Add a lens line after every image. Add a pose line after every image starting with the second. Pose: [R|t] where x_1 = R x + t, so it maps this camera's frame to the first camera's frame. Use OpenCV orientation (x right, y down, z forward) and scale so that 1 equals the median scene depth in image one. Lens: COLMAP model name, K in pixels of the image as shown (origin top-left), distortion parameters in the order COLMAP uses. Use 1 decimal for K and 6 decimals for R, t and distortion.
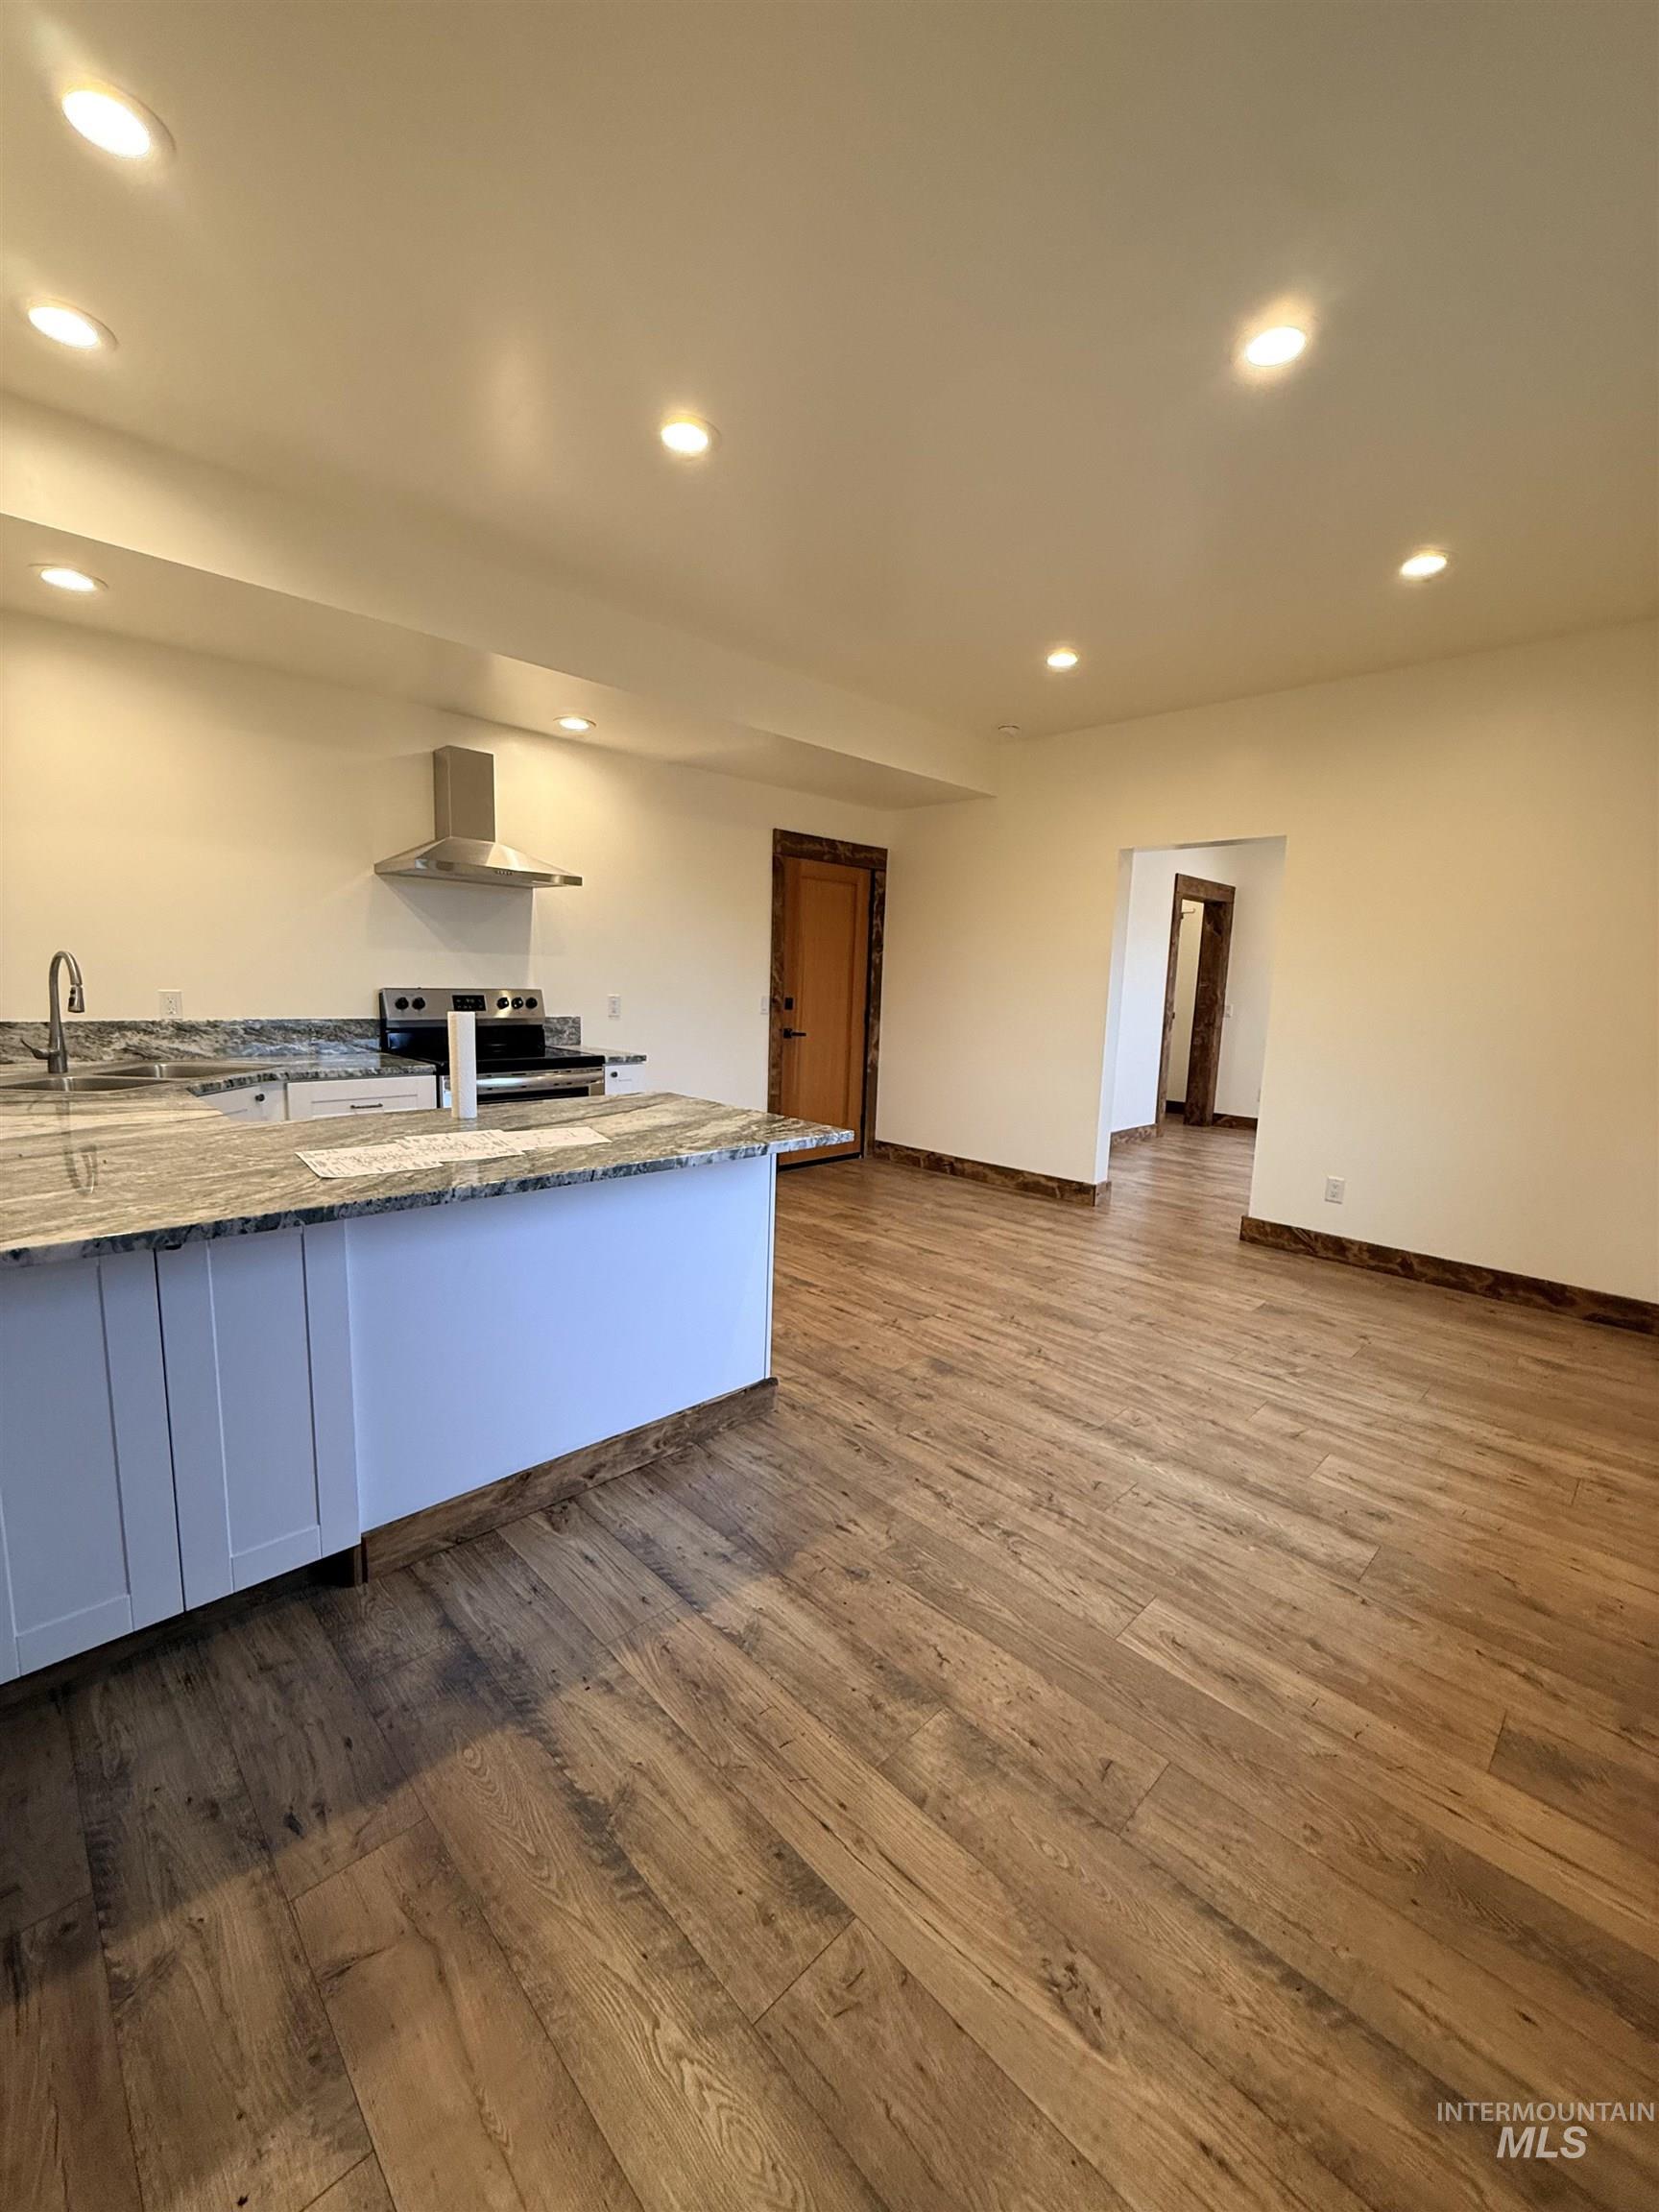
lens RADIAL K [[879.4, 0, 827.7], [0, 879.4, 1102.8], [0, 0, 1]] dist [-0.002289, 0.000278]
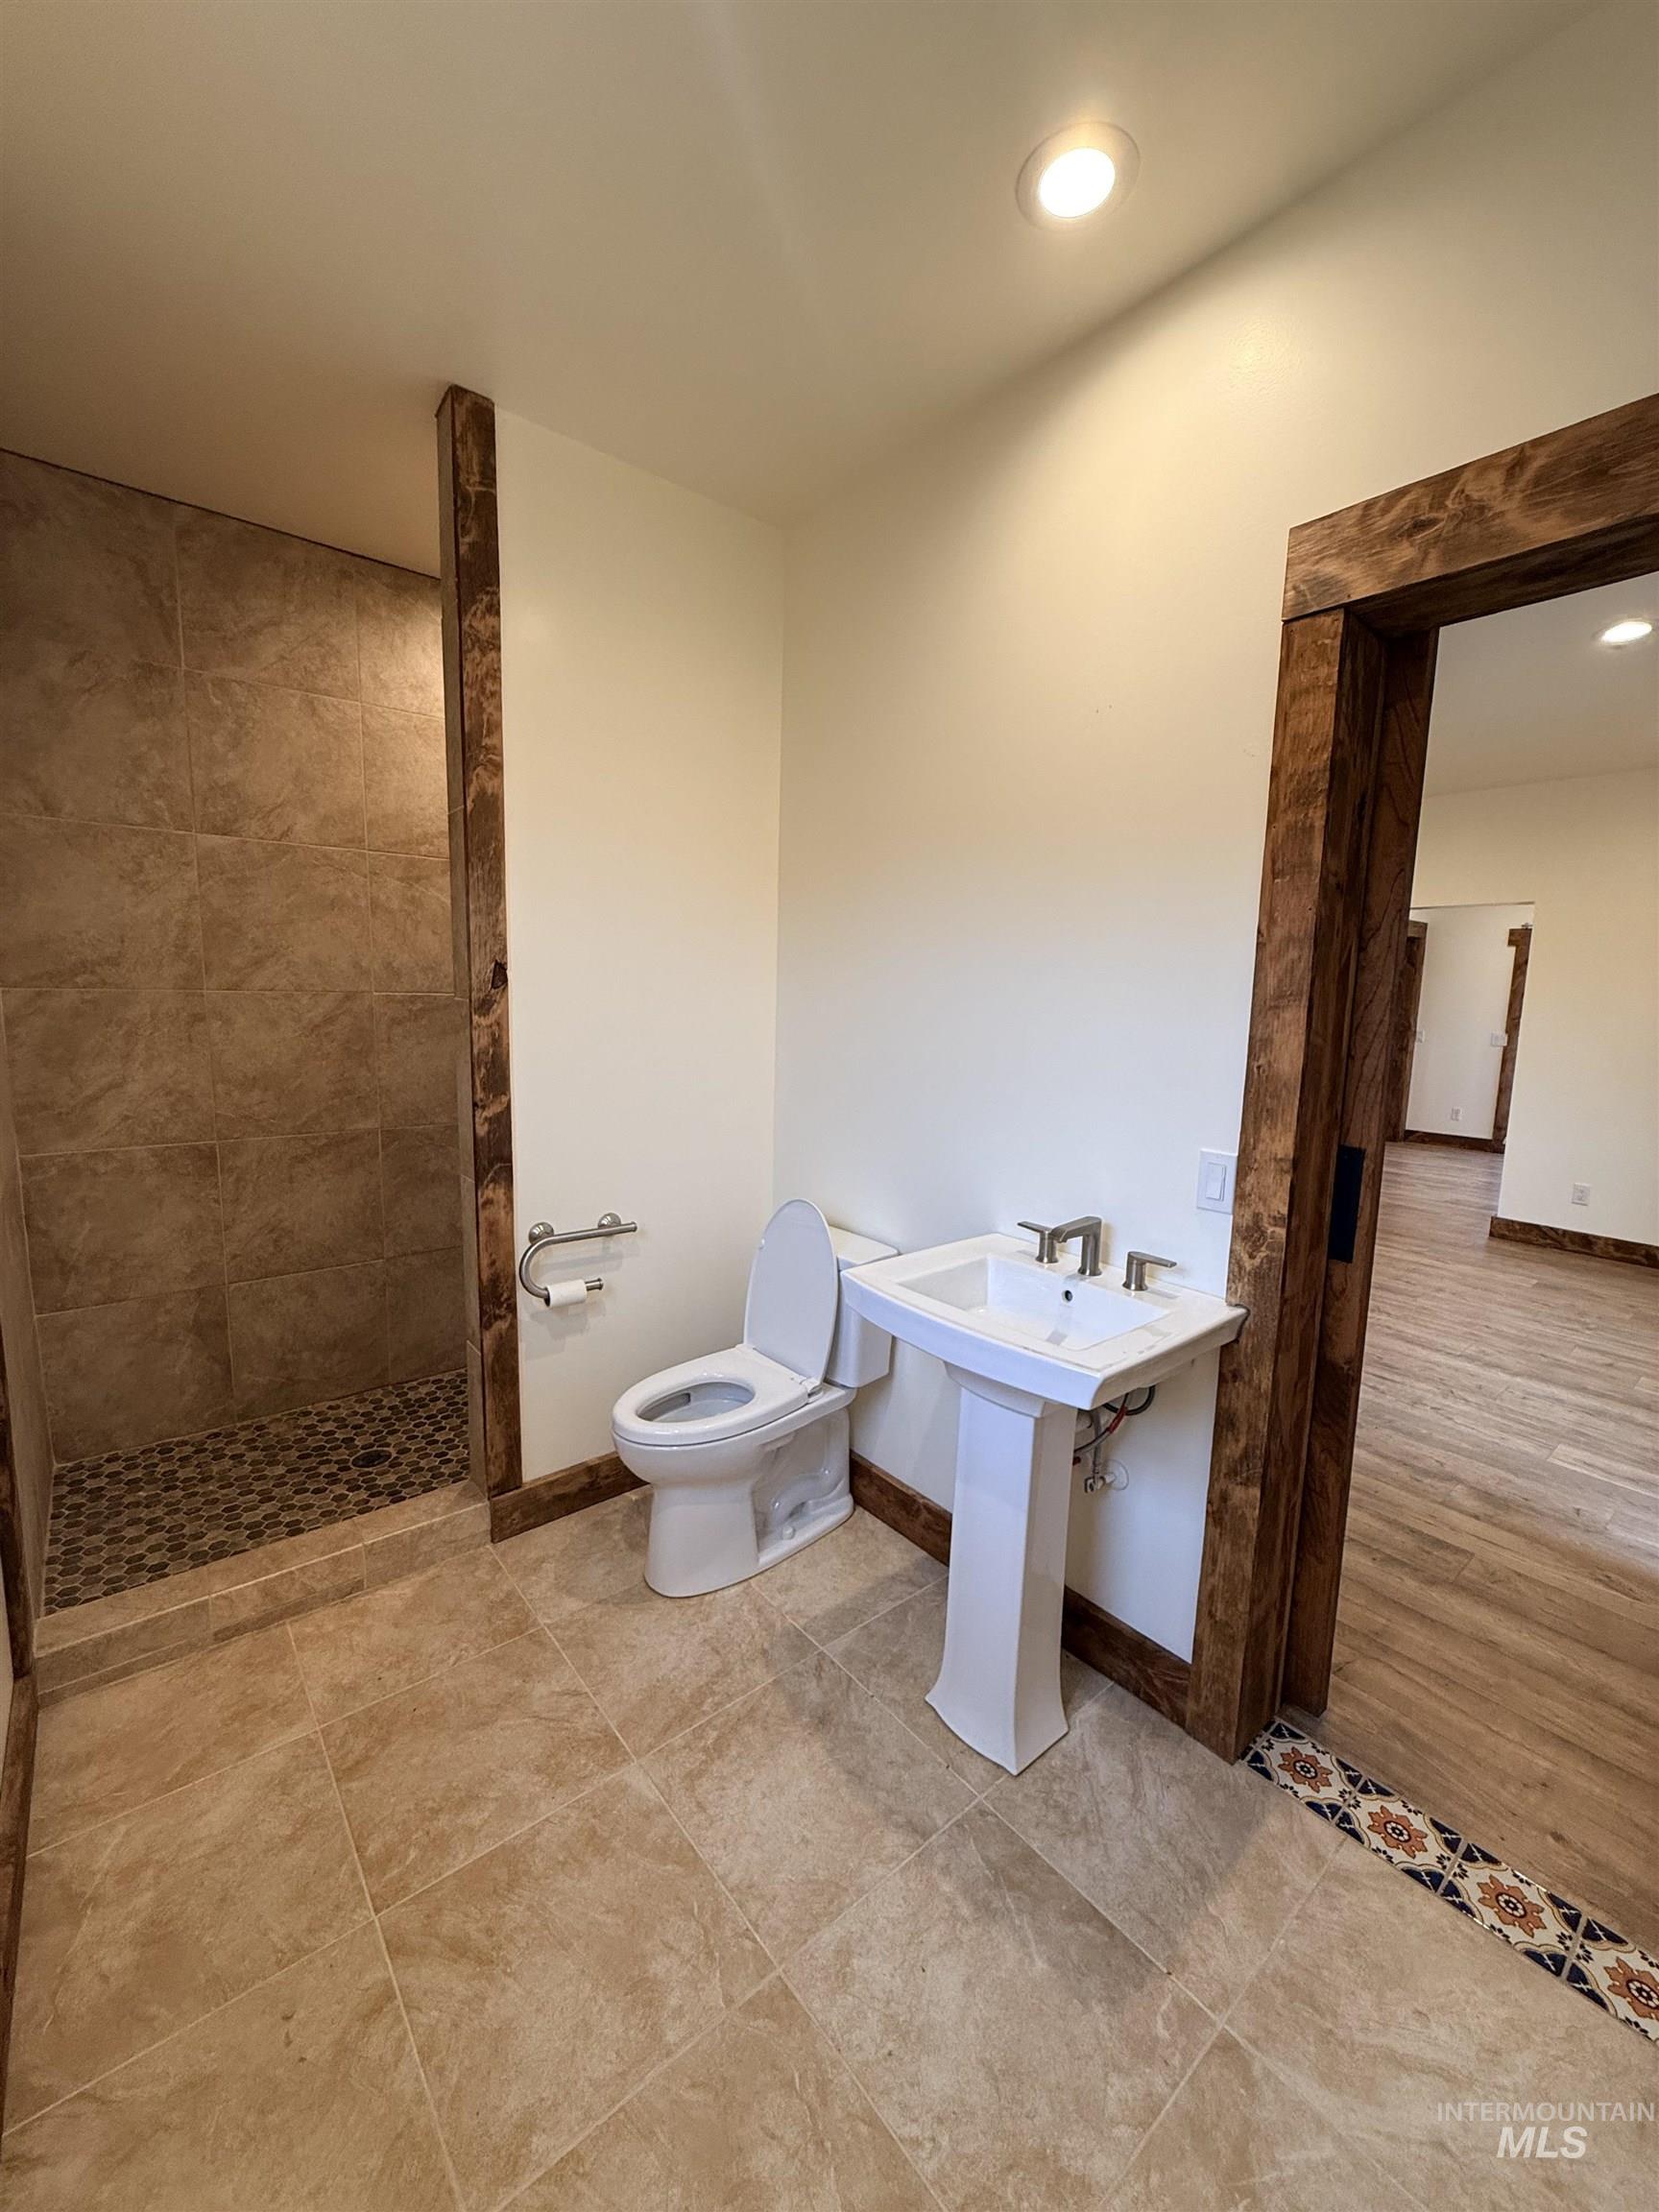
lens RADIAL K [[879.4, 0, 827.7], [0, 879.4, 1102.8], [0, 0, 1]] dist [-0.002289, 0.000278]
pose [[0.995686, 0.001580, -0.092771, -0.492035], [-0.003017, 0.999878, -0.015348, -0.007342], [0.092735, 0.015562, 0.995569, -0.430836]]
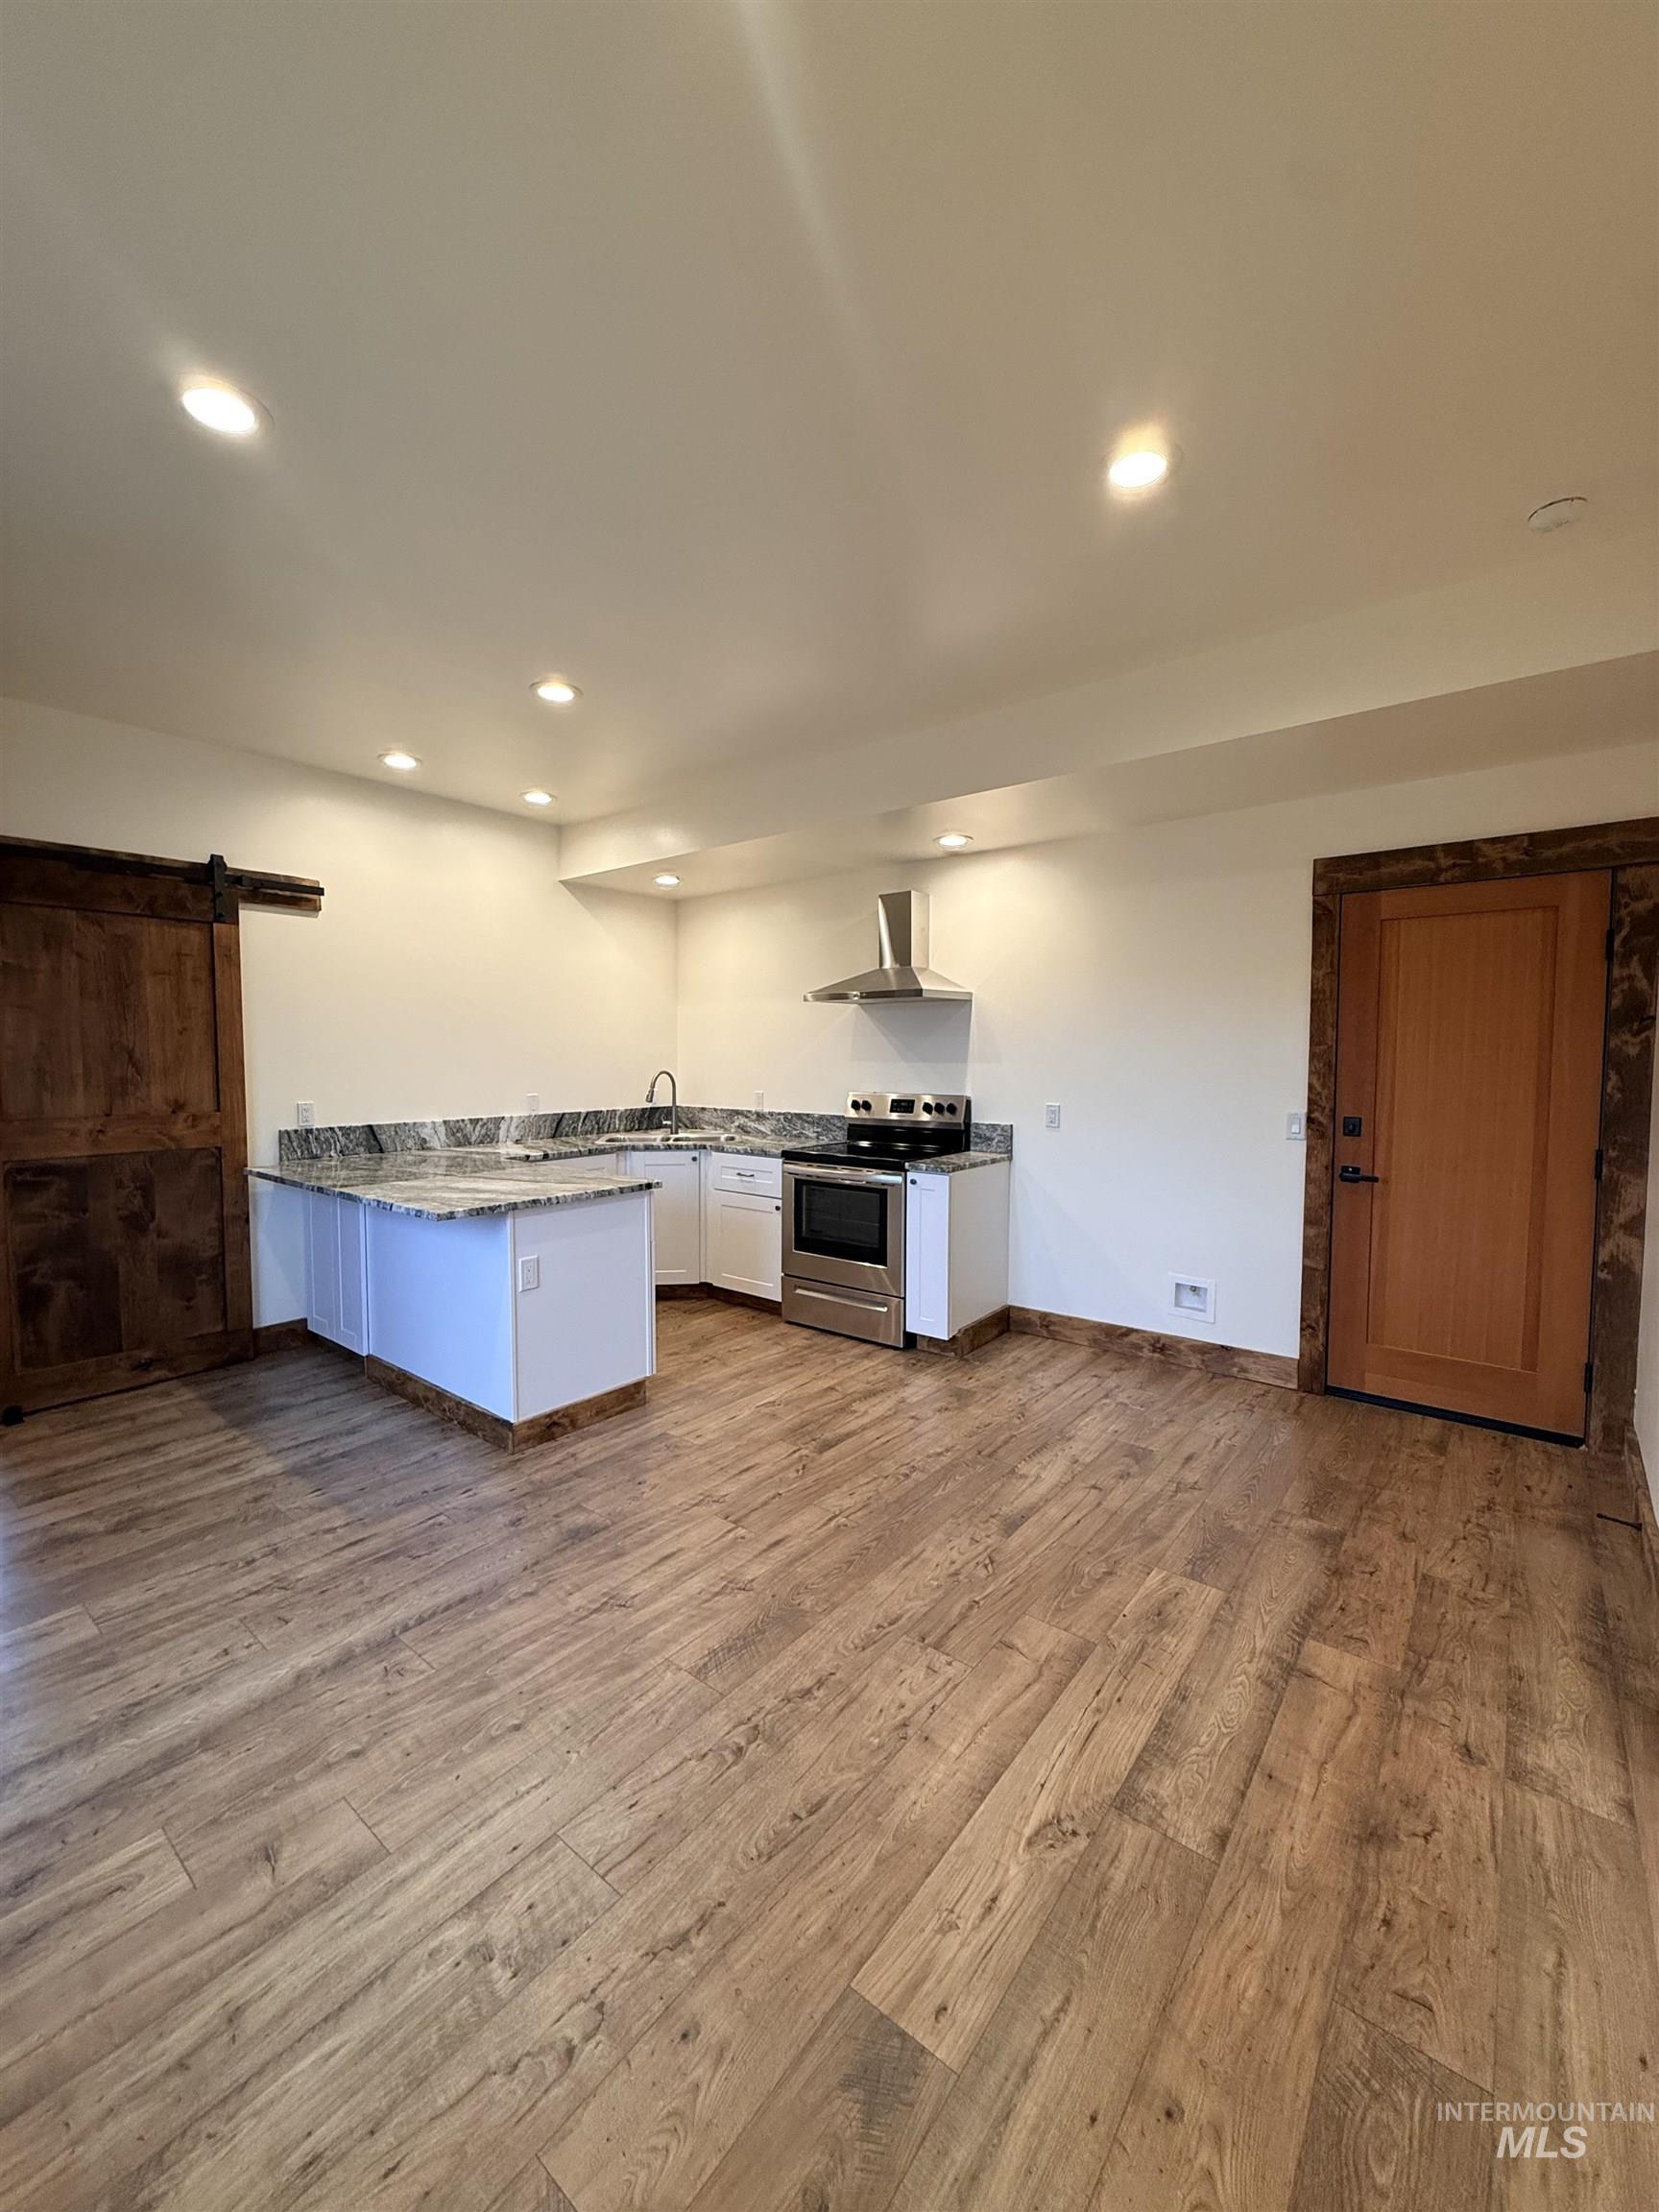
lens RADIAL K [[879.4, 0, 827.7], [0, 879.4, 1102.8], [0, 0, 1]] dist [-0.002289, 0.000278]
pose [[0.115411, 0.022883, -0.993054, 1.003796], [-0.139713, 0.990170, 0.006579, -0.156576], [0.983443, 0.137983, 0.117473, 1.073400]]
